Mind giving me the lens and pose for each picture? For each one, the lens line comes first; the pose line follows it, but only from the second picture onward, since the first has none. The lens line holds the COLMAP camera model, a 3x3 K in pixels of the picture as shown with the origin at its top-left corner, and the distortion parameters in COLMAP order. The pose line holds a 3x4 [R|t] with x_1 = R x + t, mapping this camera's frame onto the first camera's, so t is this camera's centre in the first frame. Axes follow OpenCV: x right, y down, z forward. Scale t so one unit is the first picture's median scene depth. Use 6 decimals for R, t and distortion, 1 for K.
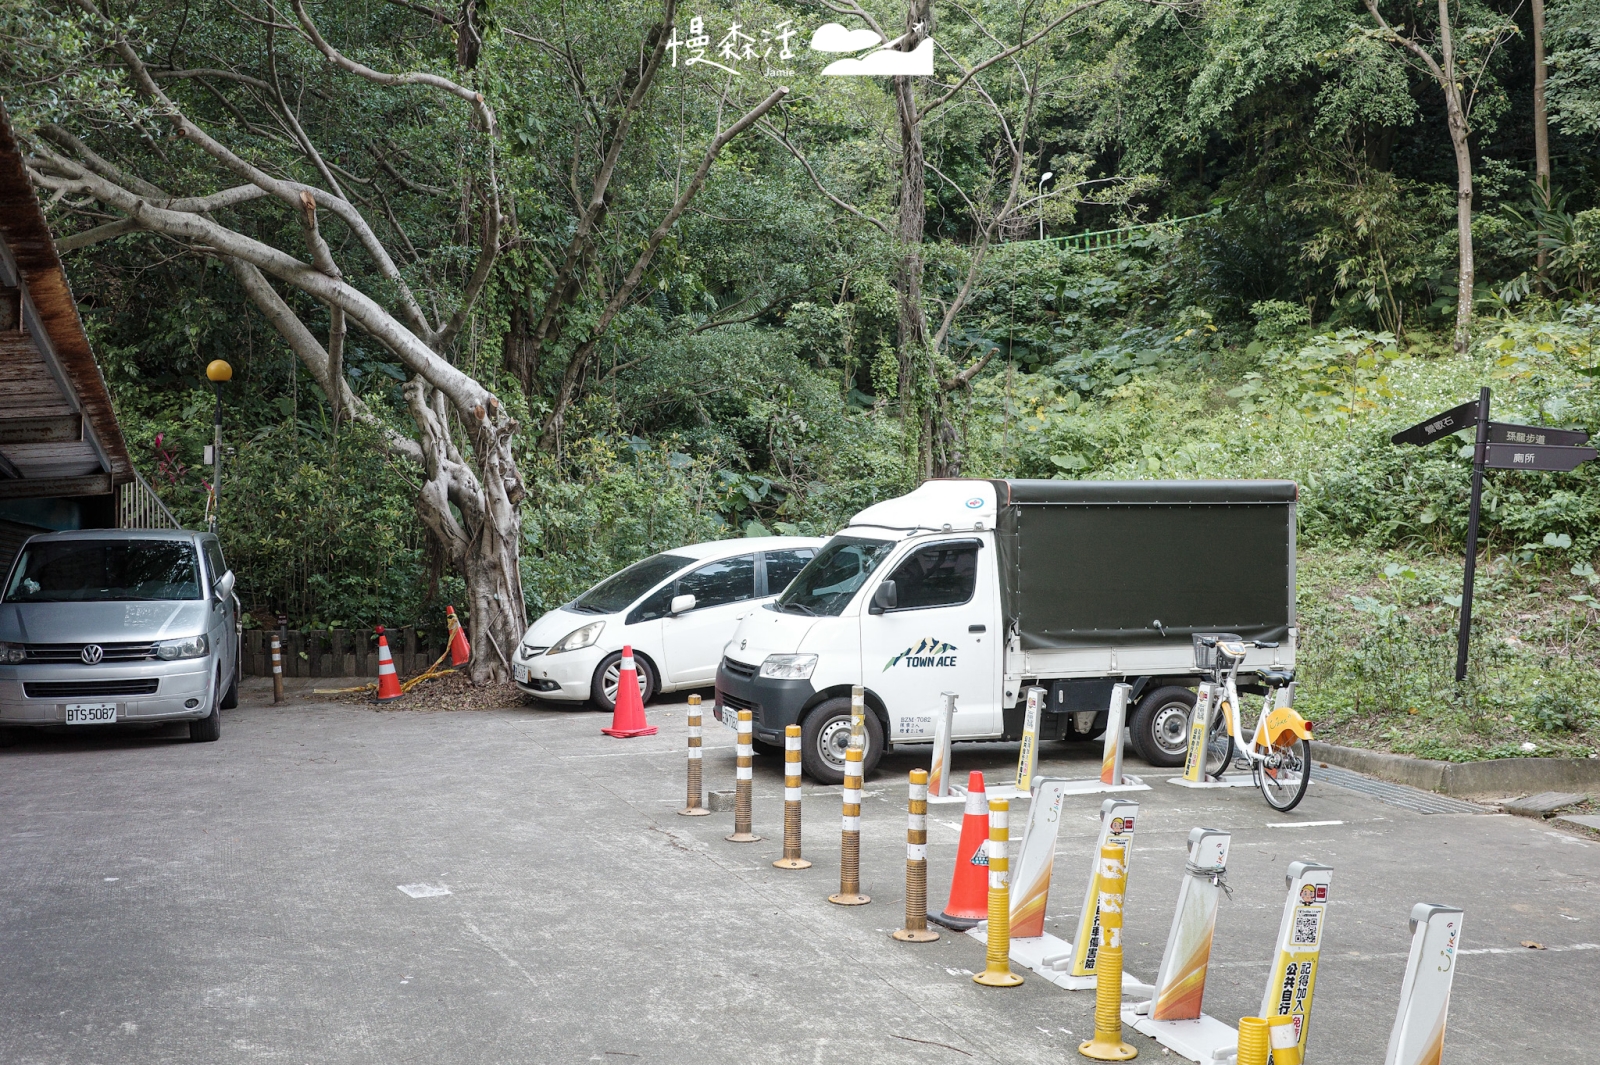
lens RADIAL K [[1747.2, 0, 799.4], [0, 1747.2, 540.5], [0, 0, 1]] dist [0.031624, 0.010111]
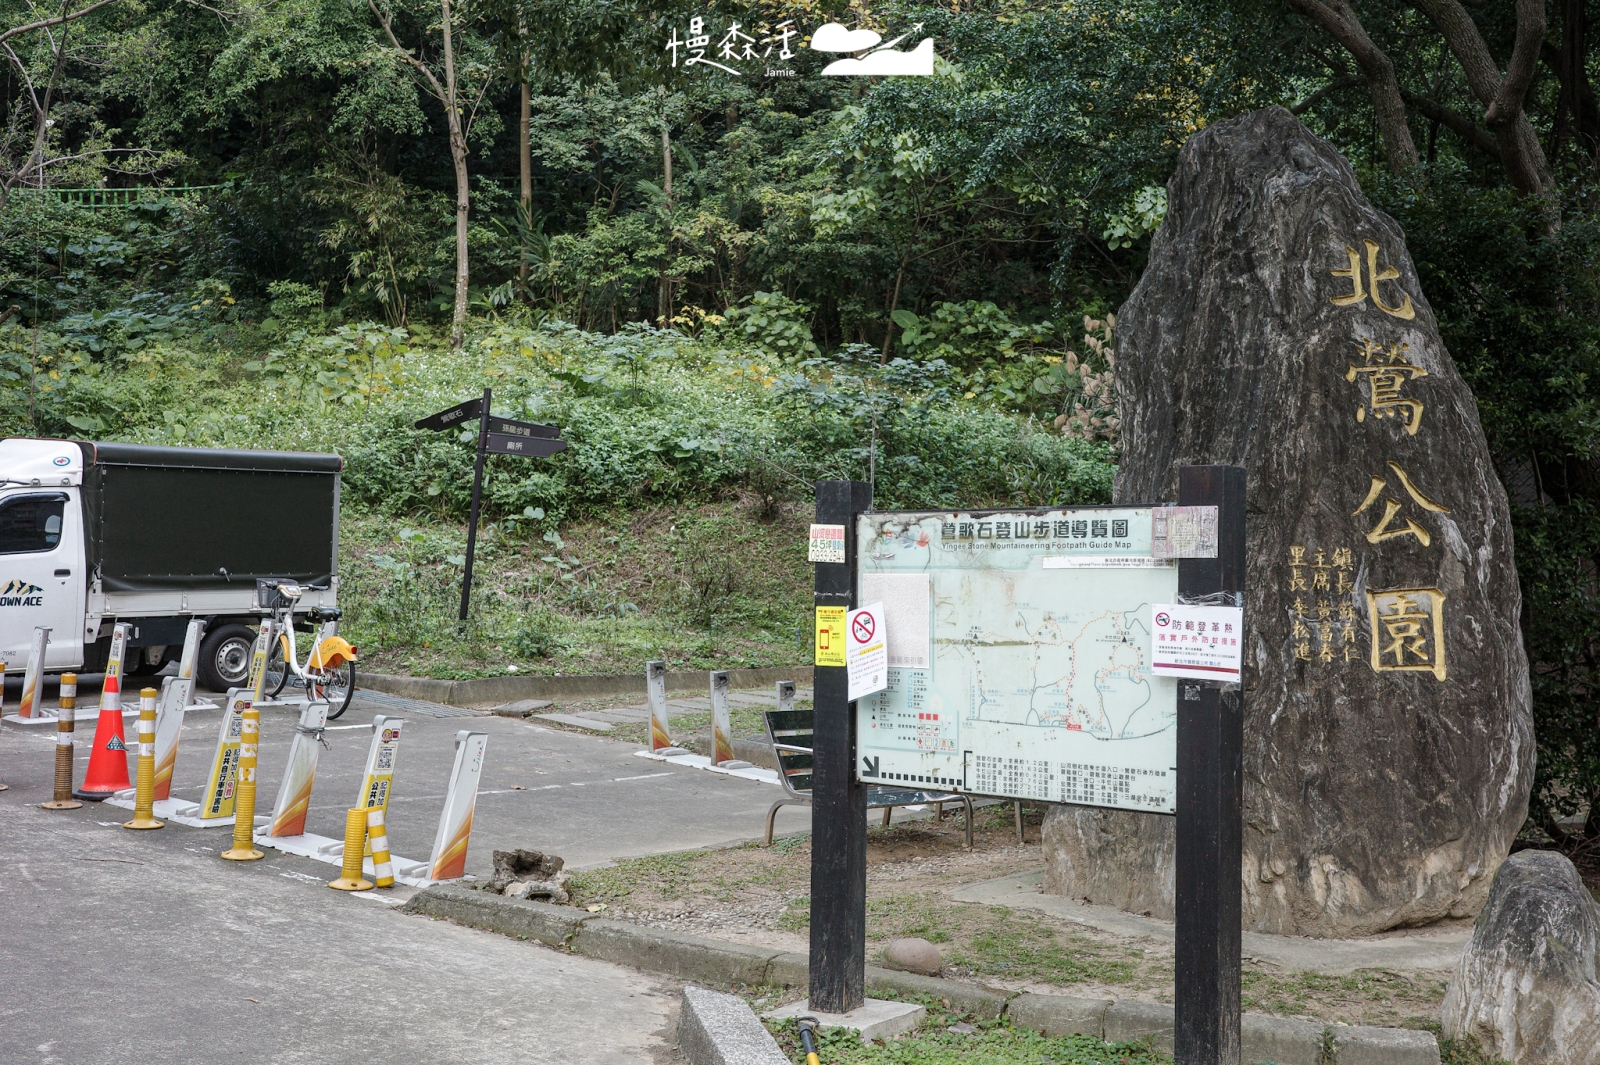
lens RADIAL K [[1747.2, 0, 799.4], [0, 1747.2, 540.5], [0, 0, 1]] dist [0.031624, 0.010111]
pose [[0.845468, 0.021297, 0.533601, -0.060226], [-0.030035, 0.999519, 0.007698, 0.003958], [-0.533180, -0.022535, 0.845702, -0.125839]]
